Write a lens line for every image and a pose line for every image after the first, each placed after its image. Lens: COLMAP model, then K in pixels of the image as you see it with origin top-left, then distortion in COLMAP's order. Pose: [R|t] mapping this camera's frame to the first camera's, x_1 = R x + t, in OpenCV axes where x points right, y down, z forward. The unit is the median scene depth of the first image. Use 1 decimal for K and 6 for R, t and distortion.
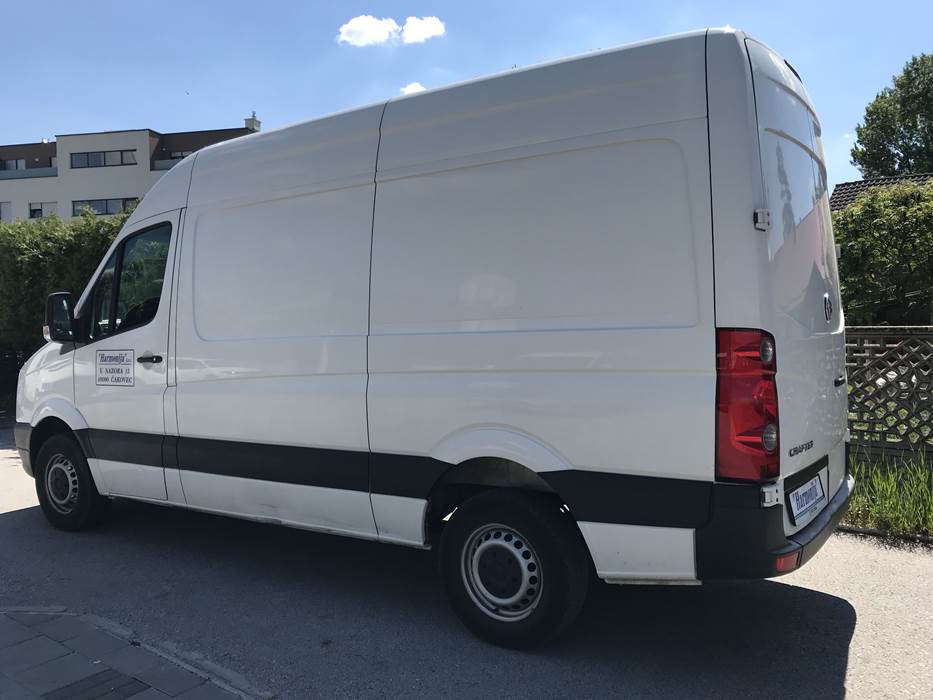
lens RADIAL K [[784.1, 0, 466.5], [0, 784.1, 350.0], [0, 0, 1]] dist [0.009212, 0.003165]
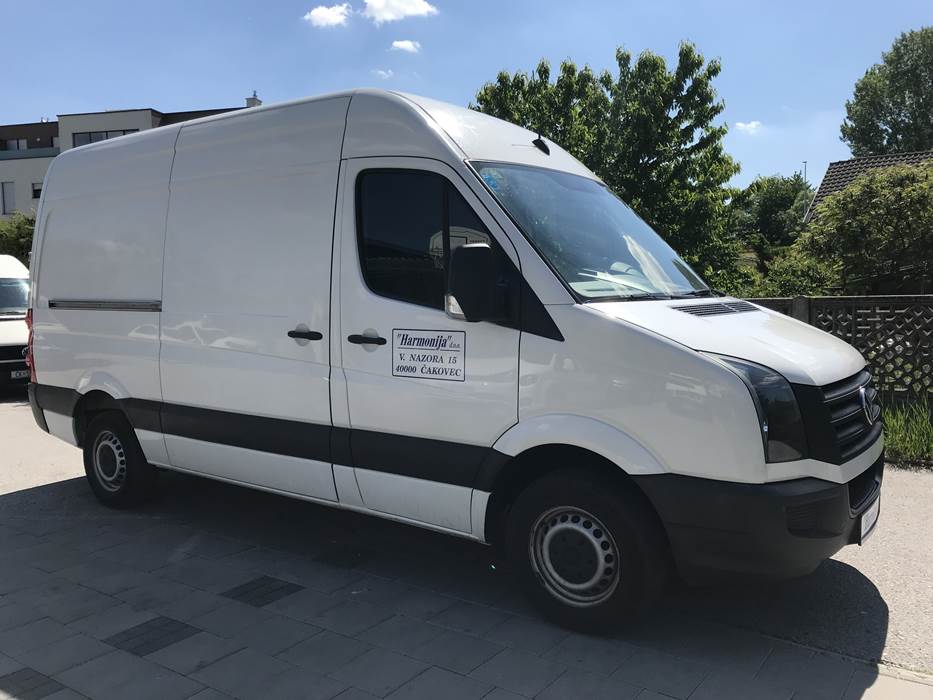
lens RADIAL K [[796.1, 0, 466.5], [0, 796.1, 350.0], [0, 0, 1]] dist [0.007878, 0.004771]
pose [[0.999743, -0.008398, 0.021070, -0.064748], [0.007828, 0.999606, 0.026973, 0.006841], [-0.021288, -0.026801, 0.999414, -0.091391]]
